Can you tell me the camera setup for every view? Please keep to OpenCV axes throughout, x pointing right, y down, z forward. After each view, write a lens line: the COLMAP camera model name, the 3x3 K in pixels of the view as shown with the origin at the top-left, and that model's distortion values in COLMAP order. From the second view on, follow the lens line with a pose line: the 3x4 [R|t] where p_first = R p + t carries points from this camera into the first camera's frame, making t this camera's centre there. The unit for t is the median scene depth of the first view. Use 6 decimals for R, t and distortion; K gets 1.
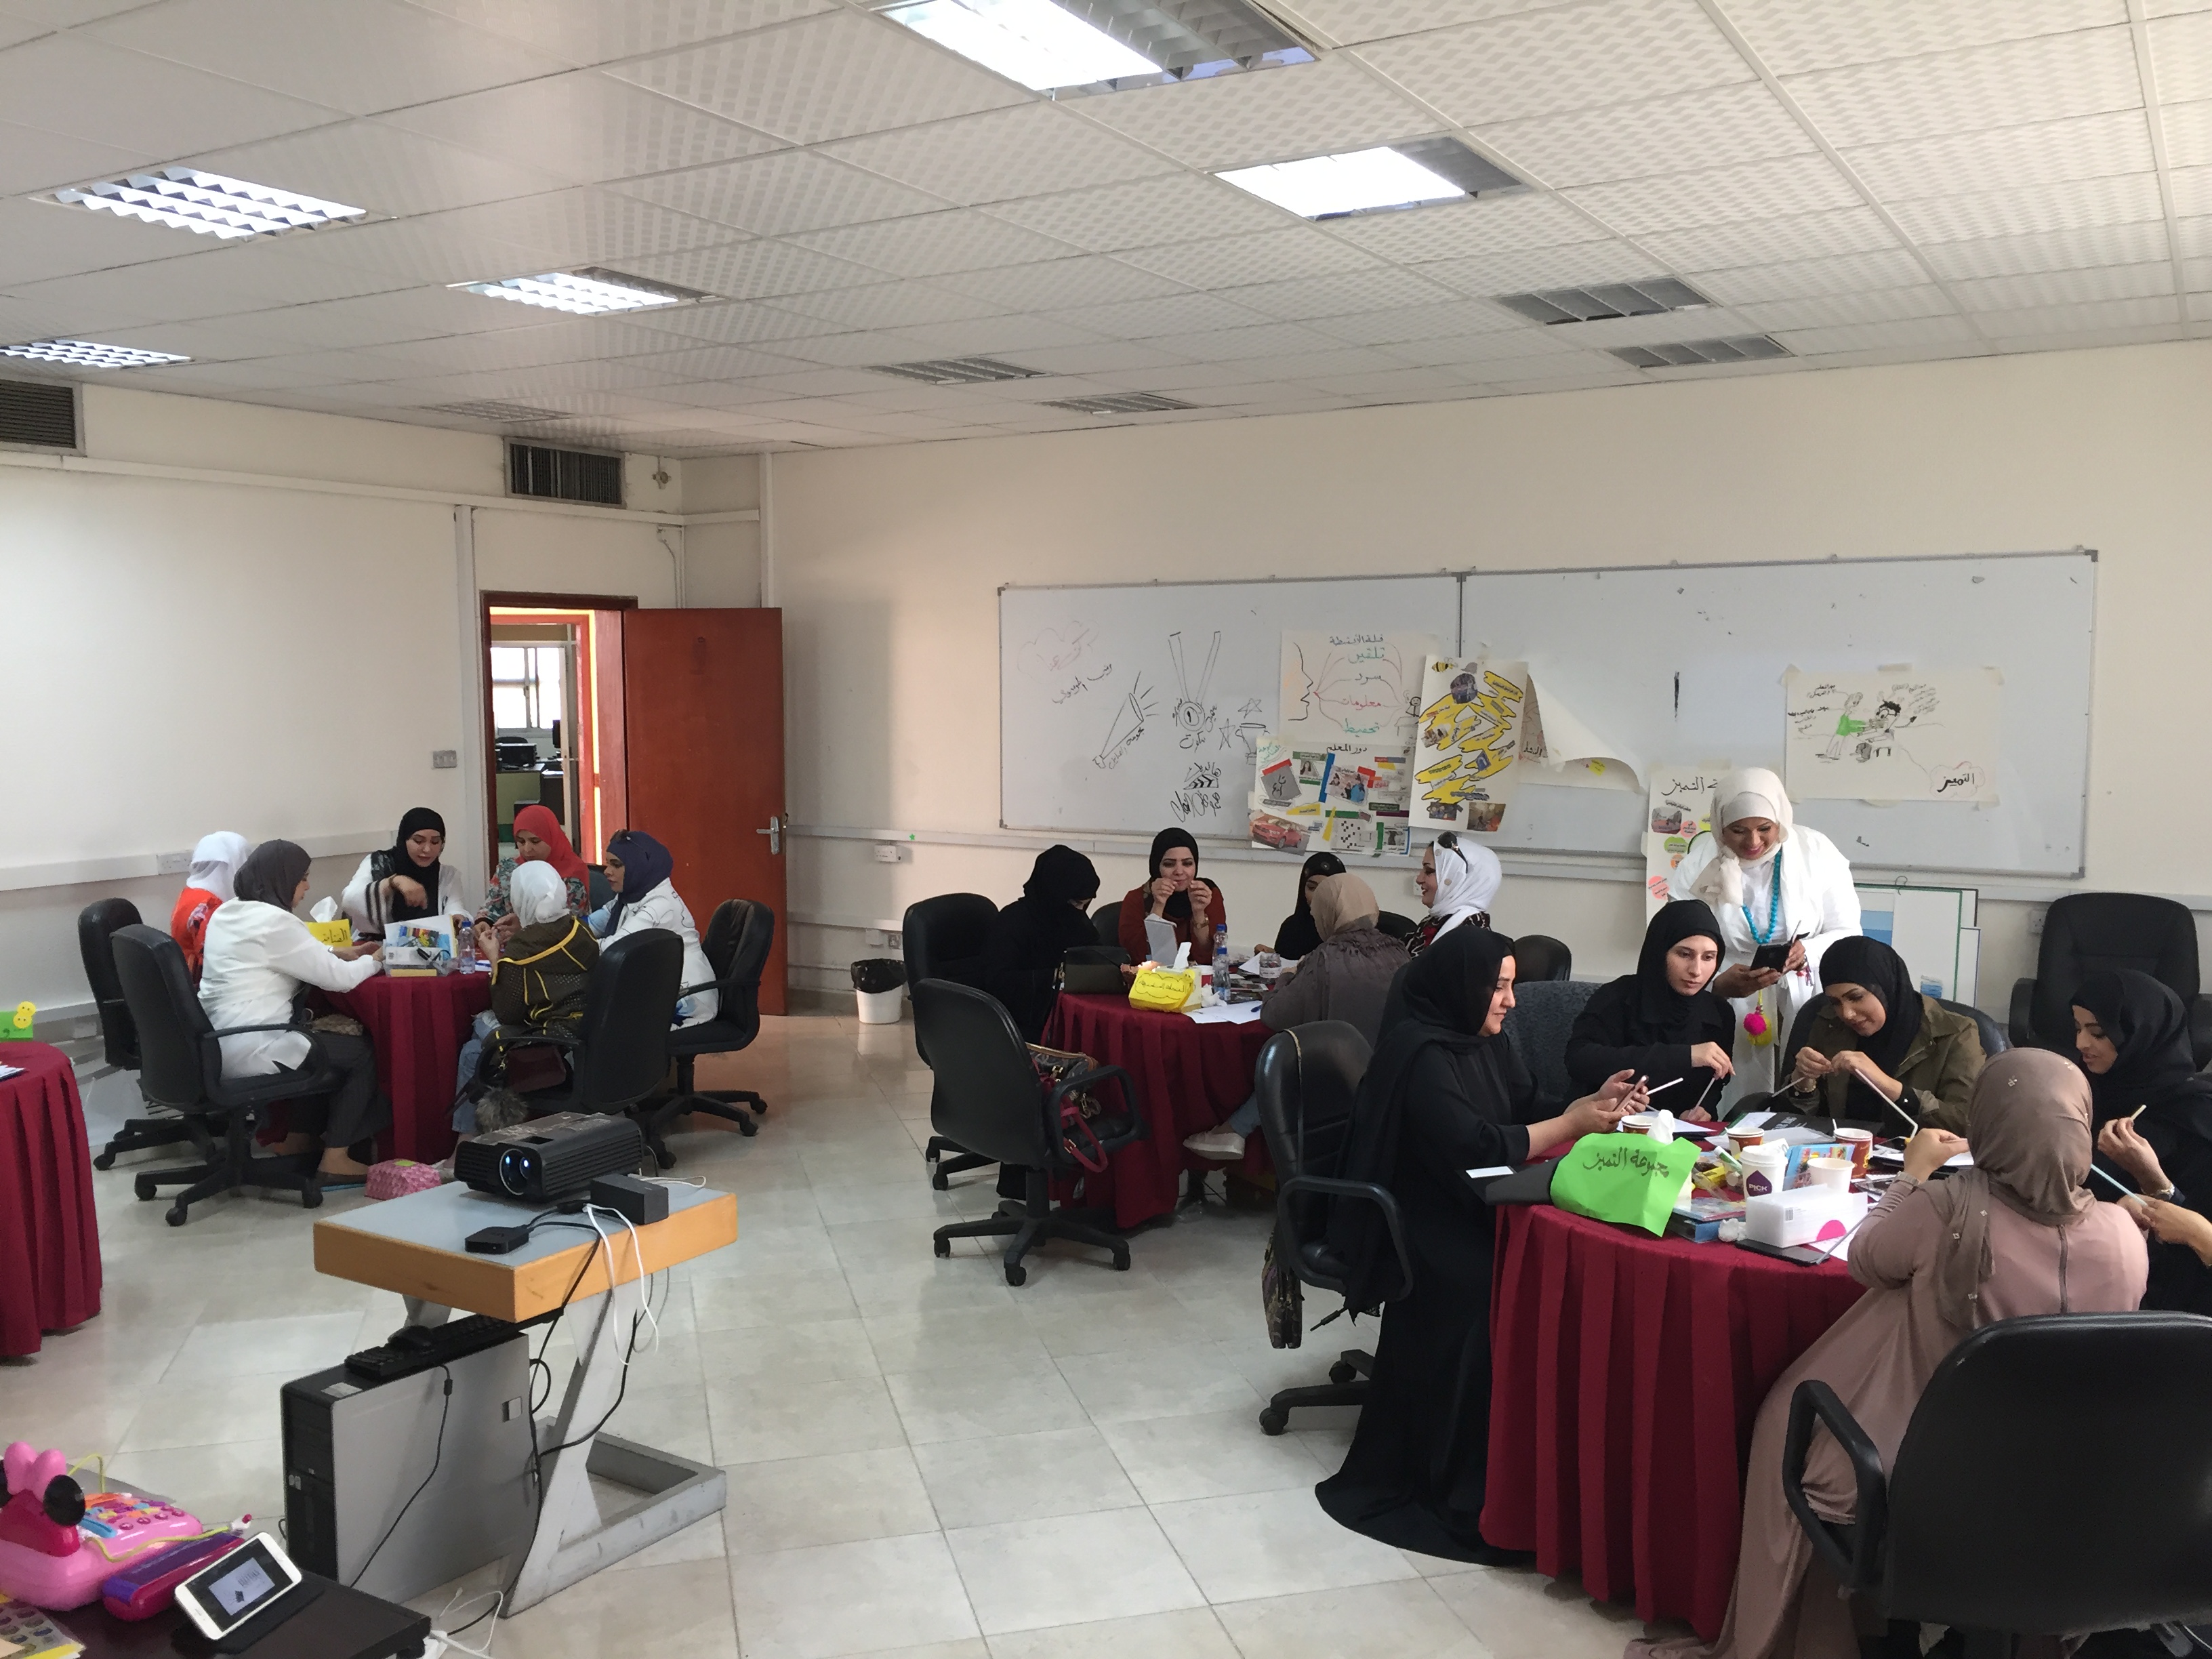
lens RADIAL K [[1891.3, 0, 1097.6], [0, 1891.3, 831.4], [0, 0, 1]] dist [0.074364, -0.103269]
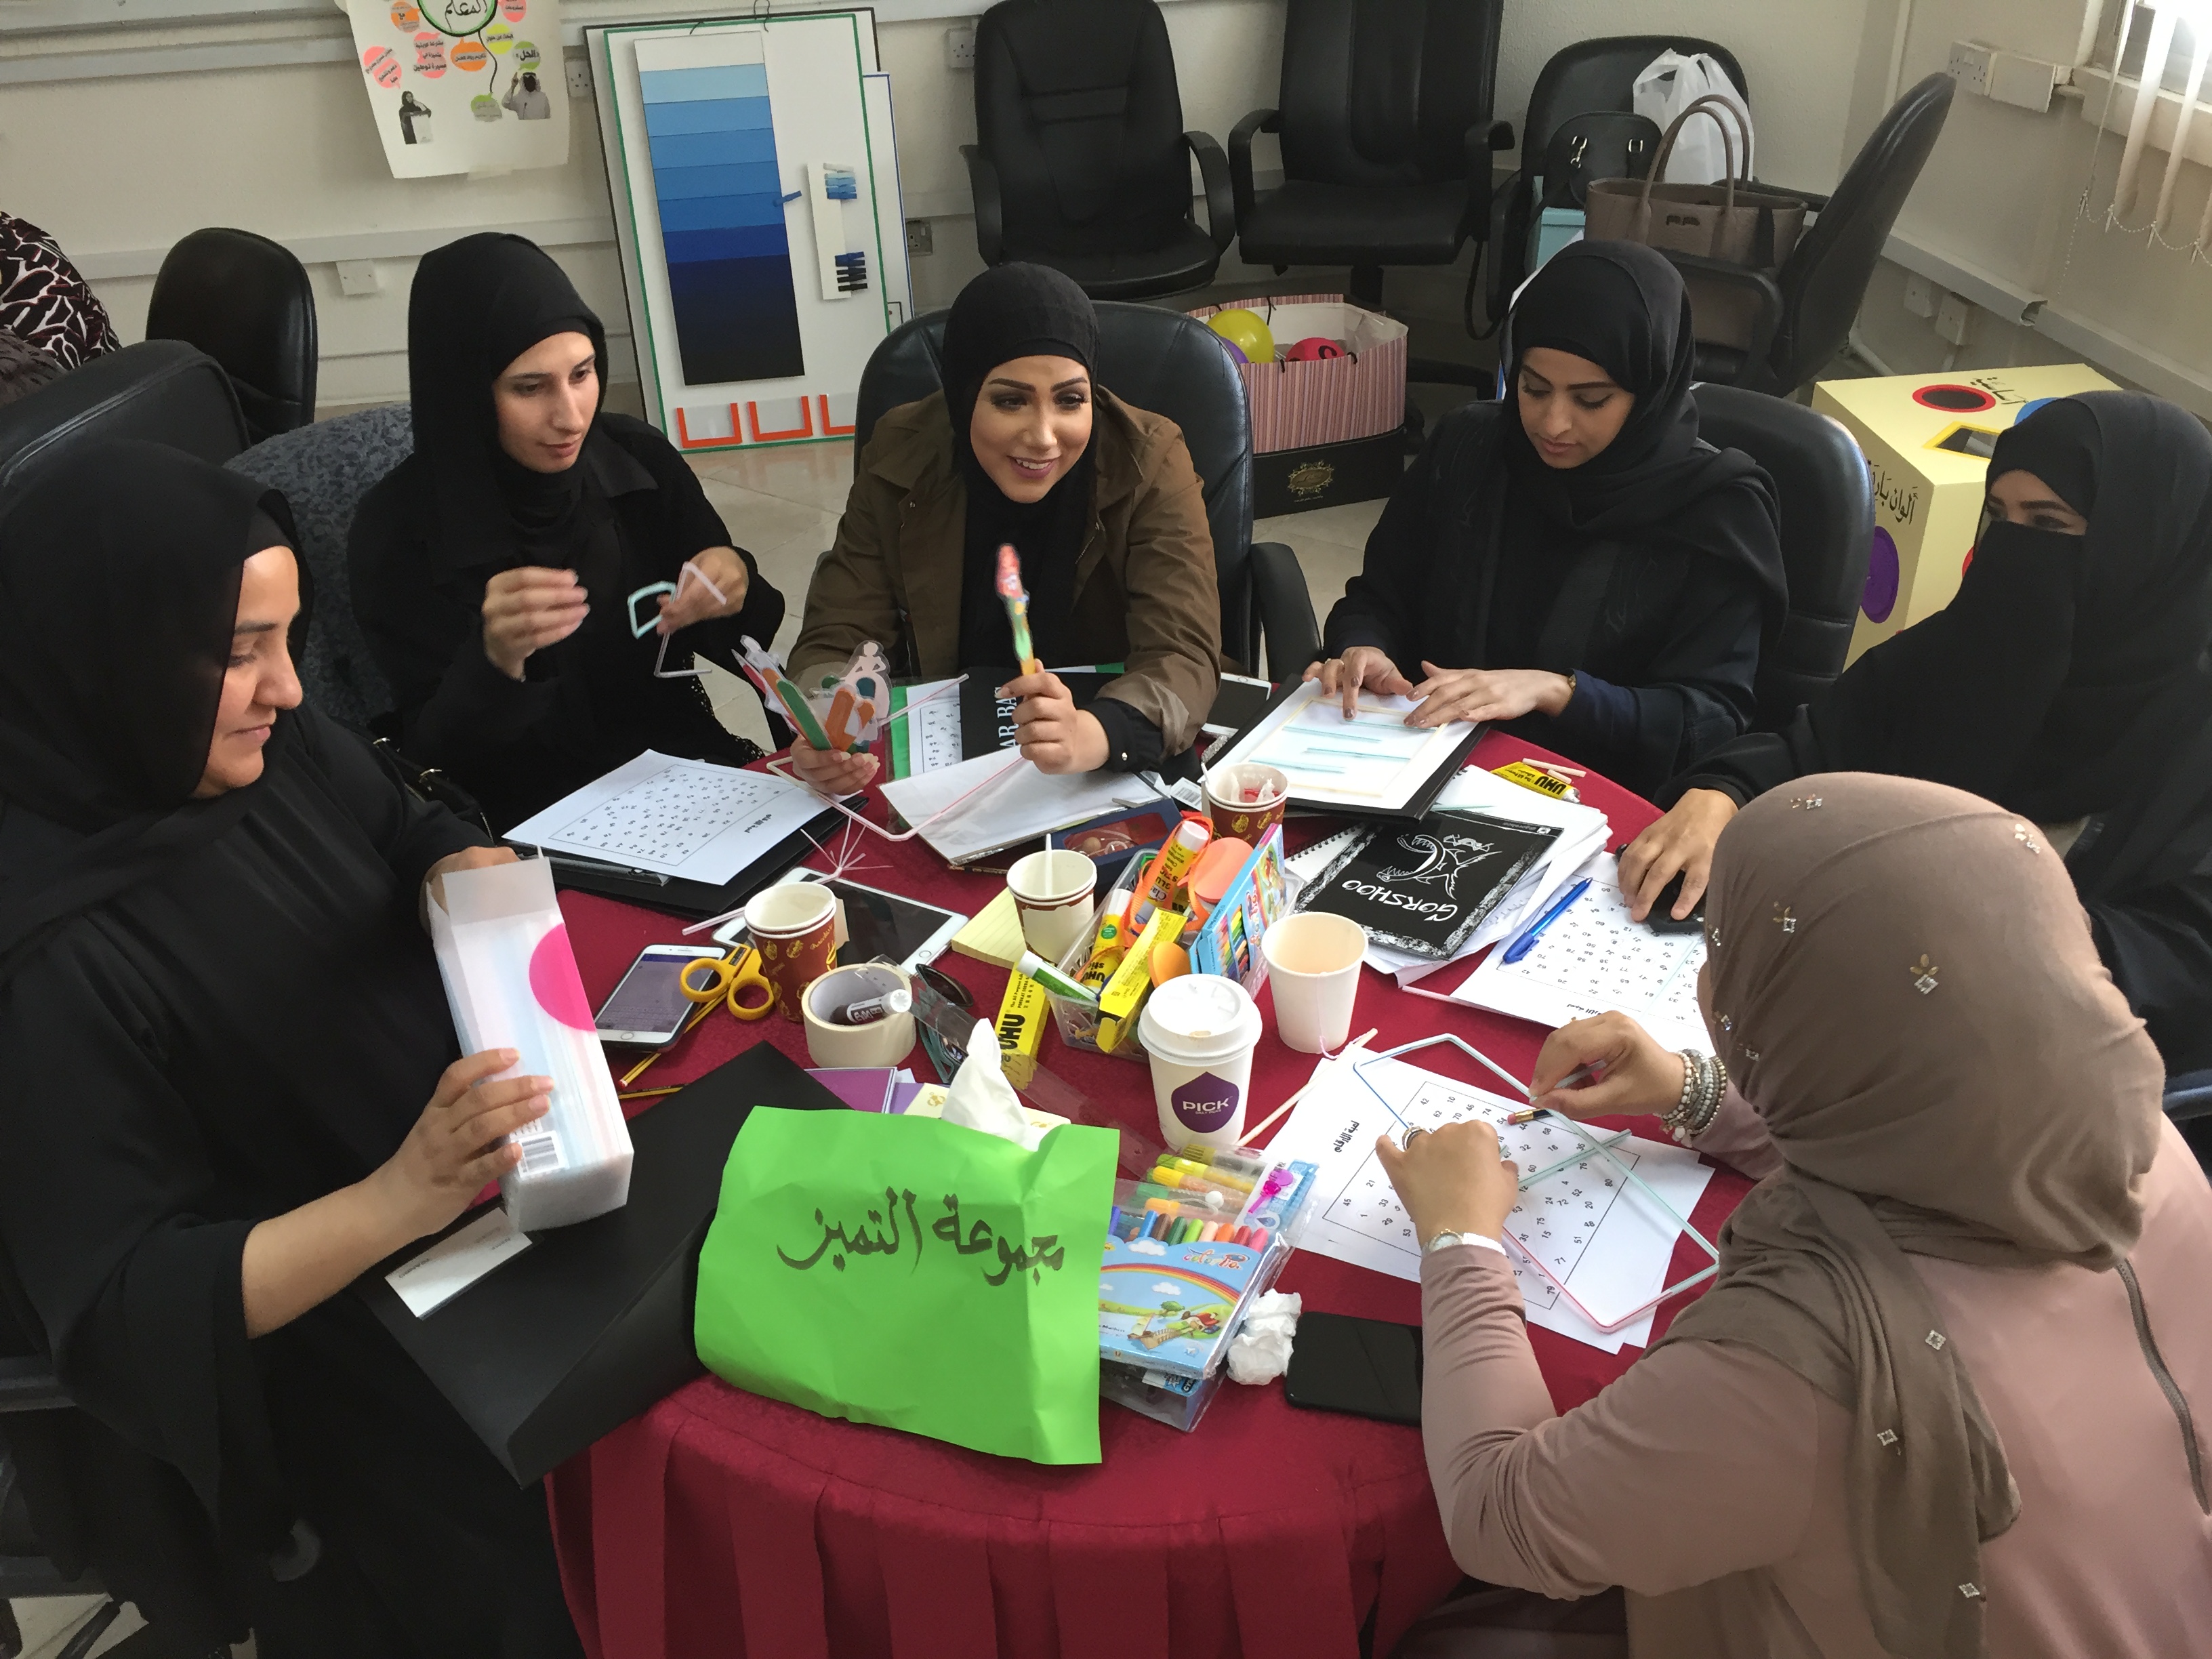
lens RADIAL K [[1891.3, 0, 1096.5], [0, 1891.3, 829.7], [0, 0, 1]] dist [0.074364, -0.103269]
pose [[0.774908, -0.357842, 0.521024, 0.078846], [0.094128, 0.880449, 0.464703, -0.017482], [-0.625026, -0.311059, 0.715951, 0.386811]]
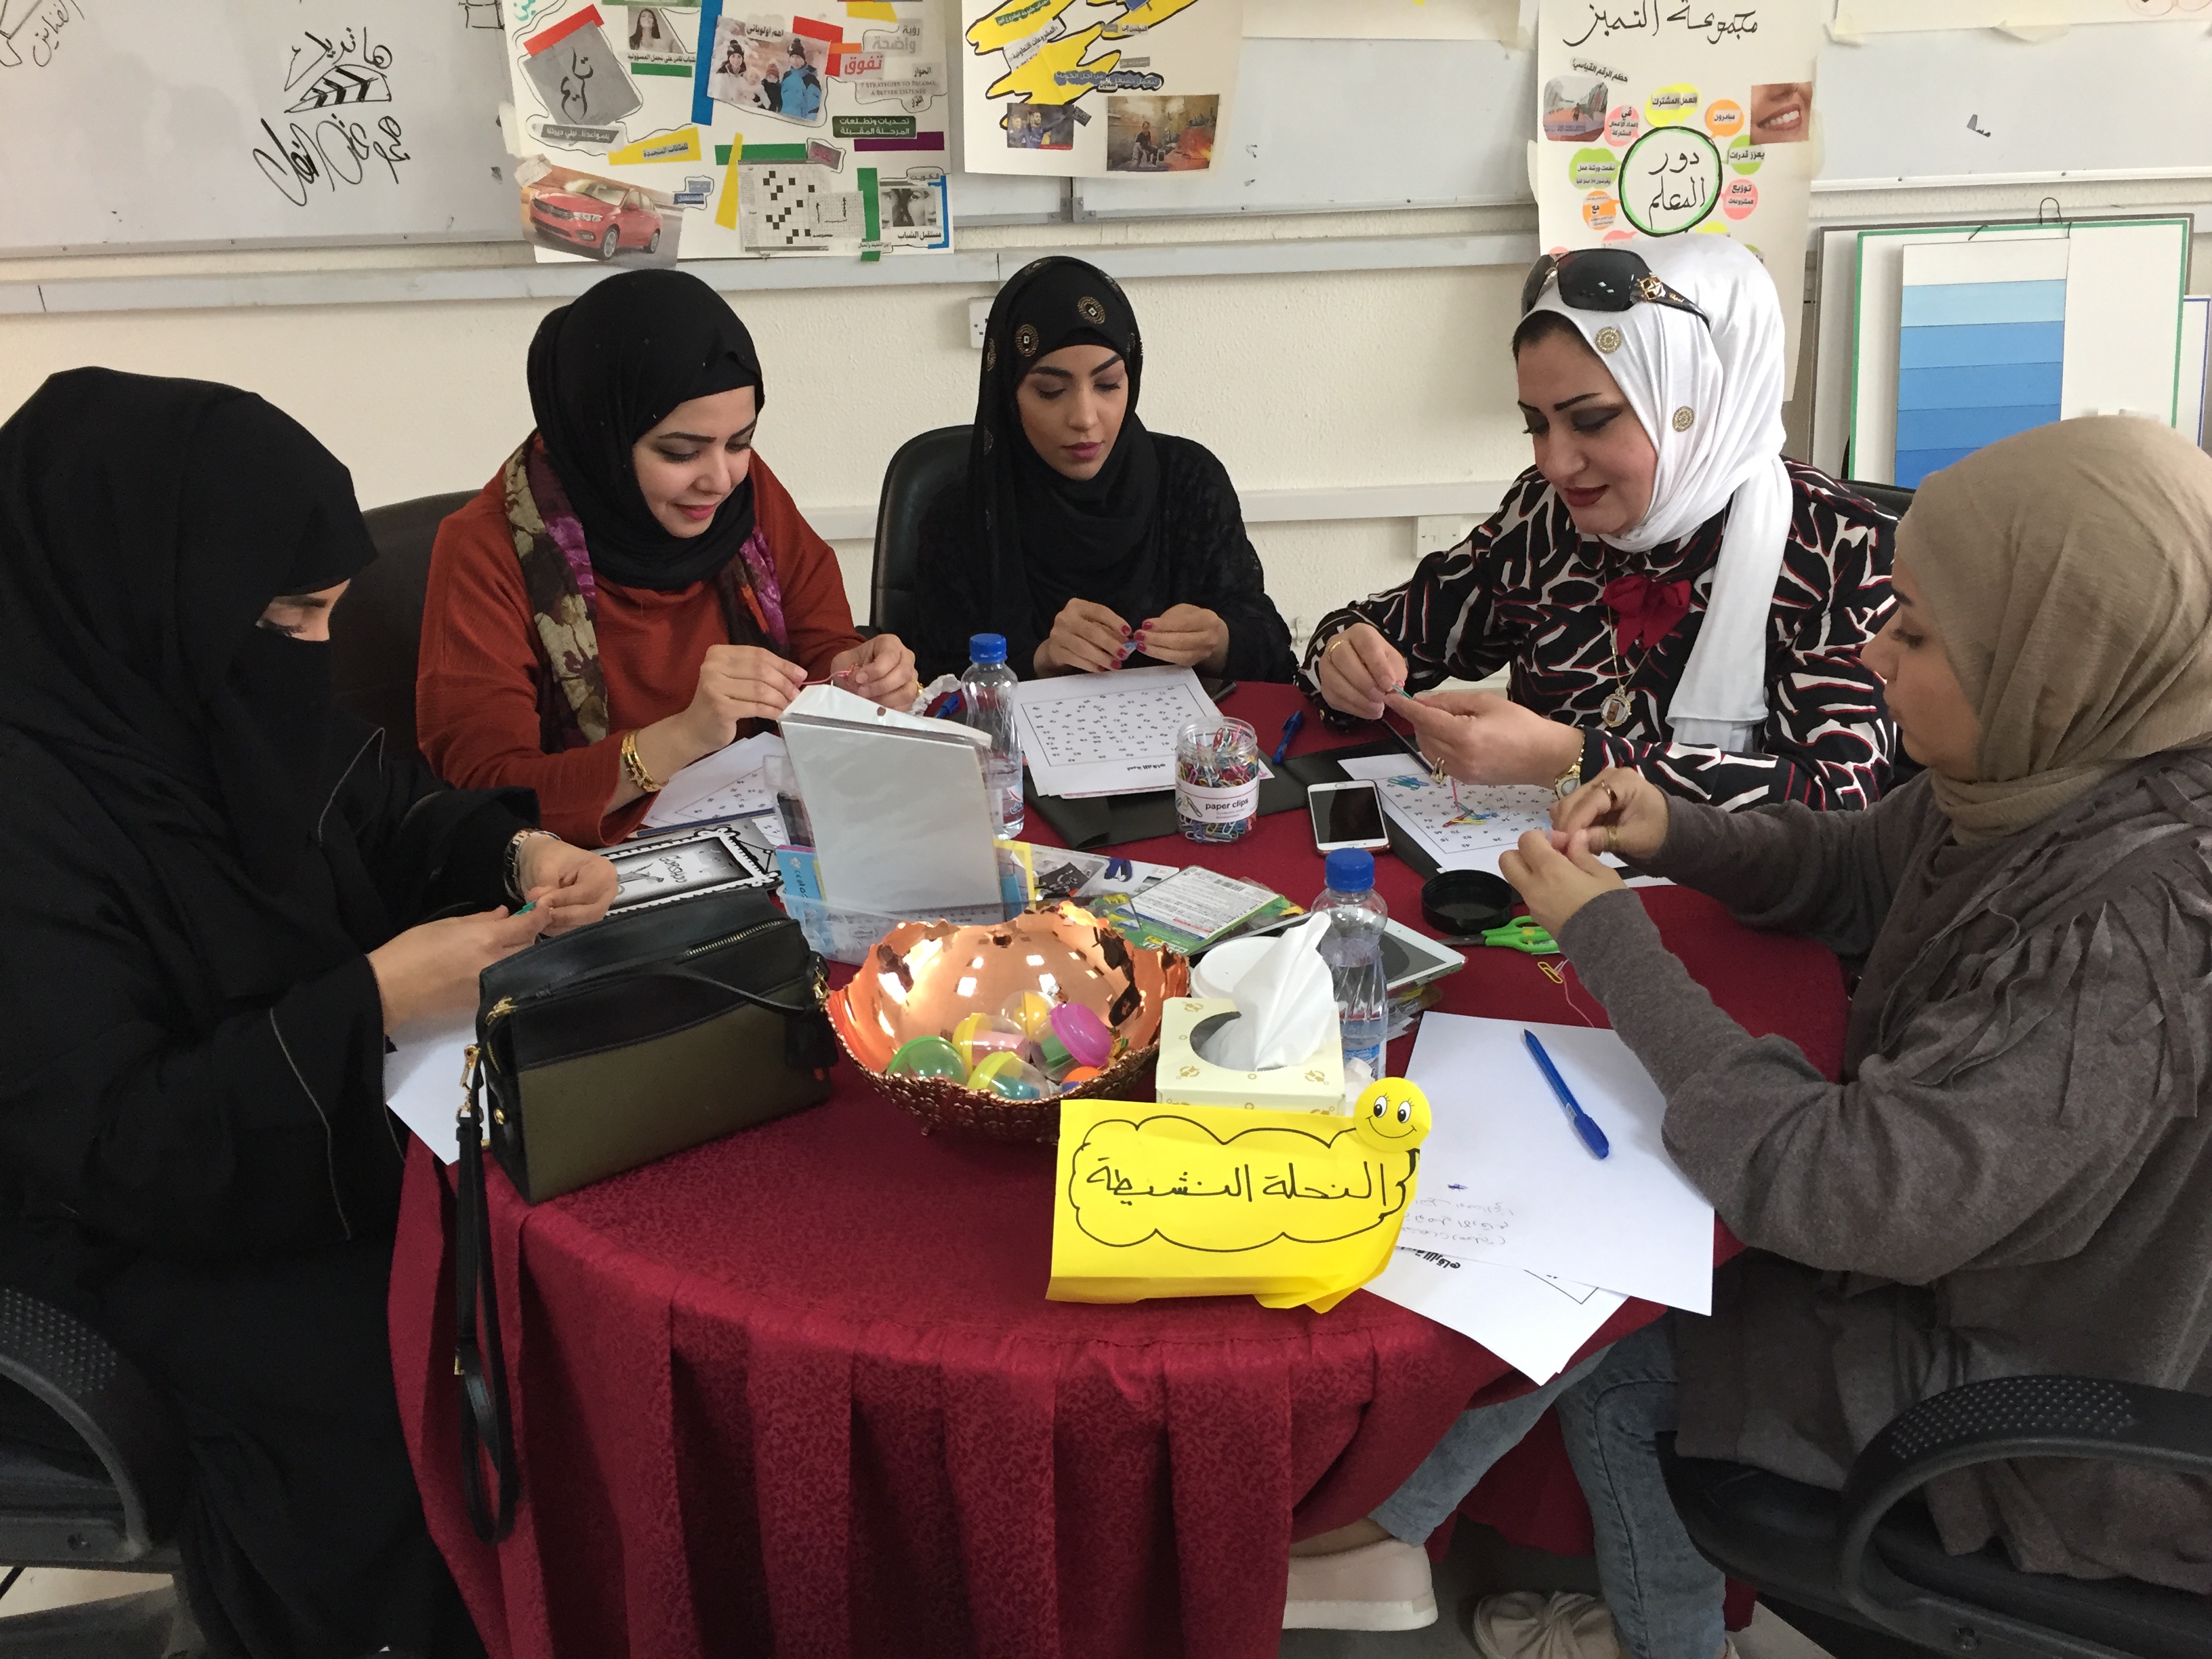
lens RADIAL K [[1891.3, 0, 1098.2], [0, 1891.3, 836.9], [0, 0, 1]] dist [0.074364, -0.103269]
pose [[0.834231, -0.250757, 0.491101, -0.048577], [0.072027, 0.932541, 0.353806, -0.013624], [-0.546691, -0.259783, 0.796016, 0.695774]]
